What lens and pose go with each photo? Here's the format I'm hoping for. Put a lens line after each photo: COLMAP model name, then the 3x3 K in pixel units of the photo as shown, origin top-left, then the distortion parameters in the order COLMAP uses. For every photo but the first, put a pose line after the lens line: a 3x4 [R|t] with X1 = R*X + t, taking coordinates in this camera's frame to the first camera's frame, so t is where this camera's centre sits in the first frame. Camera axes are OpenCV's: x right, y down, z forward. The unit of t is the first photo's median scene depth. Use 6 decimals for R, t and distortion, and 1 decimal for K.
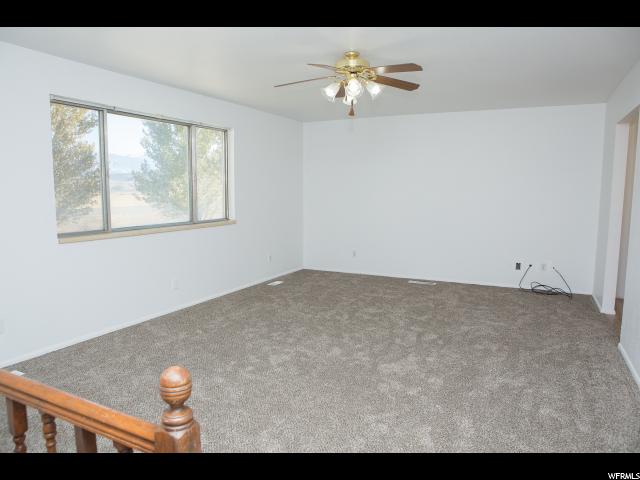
lens RADIAL K [[444.0, 0, 320.5], [0, 444.0, 238.8], [0, 0, 1]] dist [-0.090519, 0.056056]
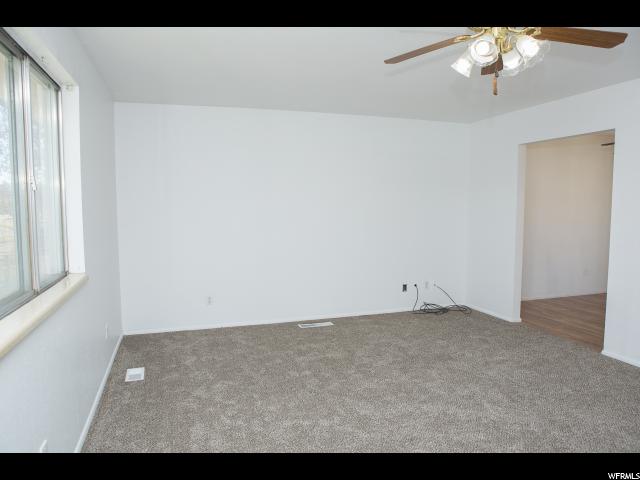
lens RADIAL K [[444.0, 0, 323.0], [0, 444.0, 242.8], [0, 0, 1]] dist [-0.090519, 0.056056]
pose [[0.694538, -0.065097, 0.716505, -0.349232], [0.081512, 0.996606, 0.011532, -0.059517], [-0.714823, 0.050395, 0.697487, 0.469065]]
